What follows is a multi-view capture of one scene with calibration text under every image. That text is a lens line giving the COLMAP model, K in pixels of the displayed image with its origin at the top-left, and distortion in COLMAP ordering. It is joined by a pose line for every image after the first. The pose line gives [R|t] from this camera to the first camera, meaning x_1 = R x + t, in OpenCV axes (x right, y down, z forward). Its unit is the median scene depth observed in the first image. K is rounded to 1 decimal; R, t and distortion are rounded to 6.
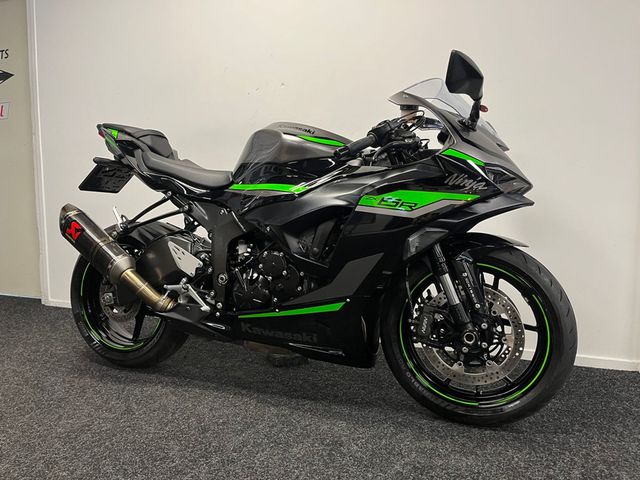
lens RADIAL K [[484.0, 0, 320.2], [0, 484.0, 243.3], [0, 0, 1]] dist [0.025804, -0.026764]
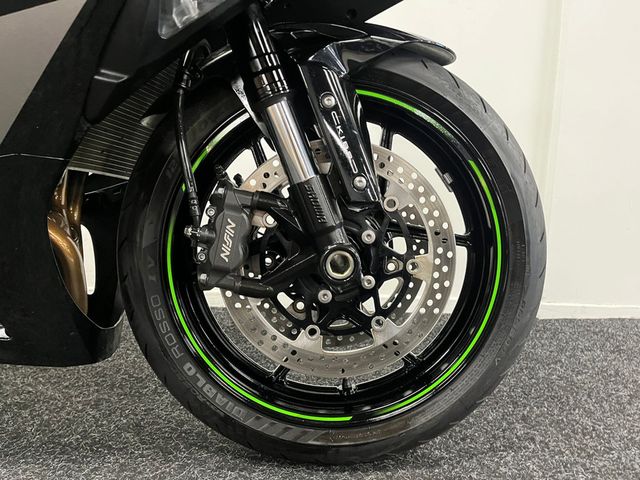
lens RADIAL K [[484.0, 0, 323.8], [0, 484.0, 240.4], [0, 0, 1]] dist [0.025804, -0.026764]
pose [[0.918937, -0.021283, 0.393829, 0.127230], [0.001258, 0.998696, 0.051037, 0.142198], [-0.394401, -0.046405, 0.917766, 0.587933]]
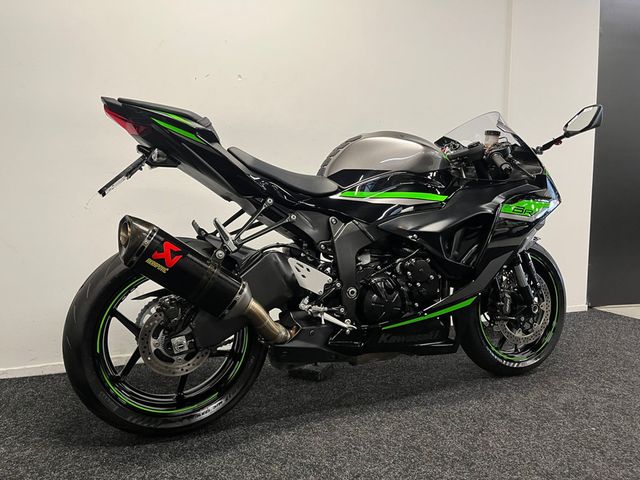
lens RADIAL K [[484.0, 0, 315.9], [0, 484.0, 233.8], [0, 0, 1]] dist [0.025804, -0.026764]
pose [[0.717369, -0.049745, 0.694916, -0.961761], [0.056005, 0.998337, 0.013651, -0.060873], [-0.694439, 0.029125, 0.718962, 0.402580]]
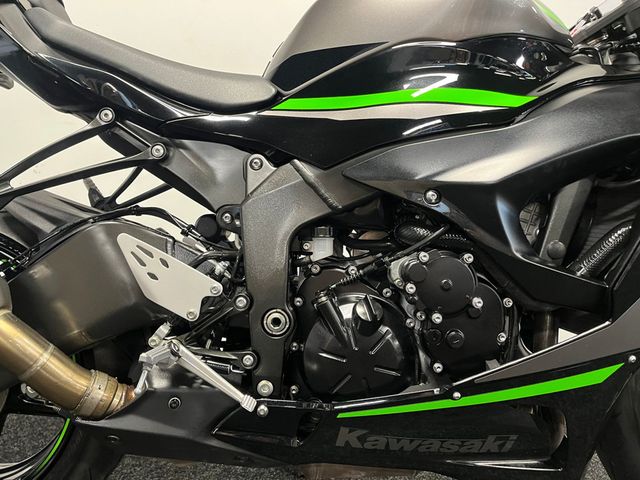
lens RADIAL K [[484.0, 0, 323.6], [0, 484.0, 239.6], [0, 0, 1]] dist [0.025804, -0.026764]
pose [[0.929134, -0.011242, 0.369573, -0.339196], [0.017883, 0.999734, -0.014548, 0.010772], [-0.369311, 0.020126, 0.929088, 0.647333]]
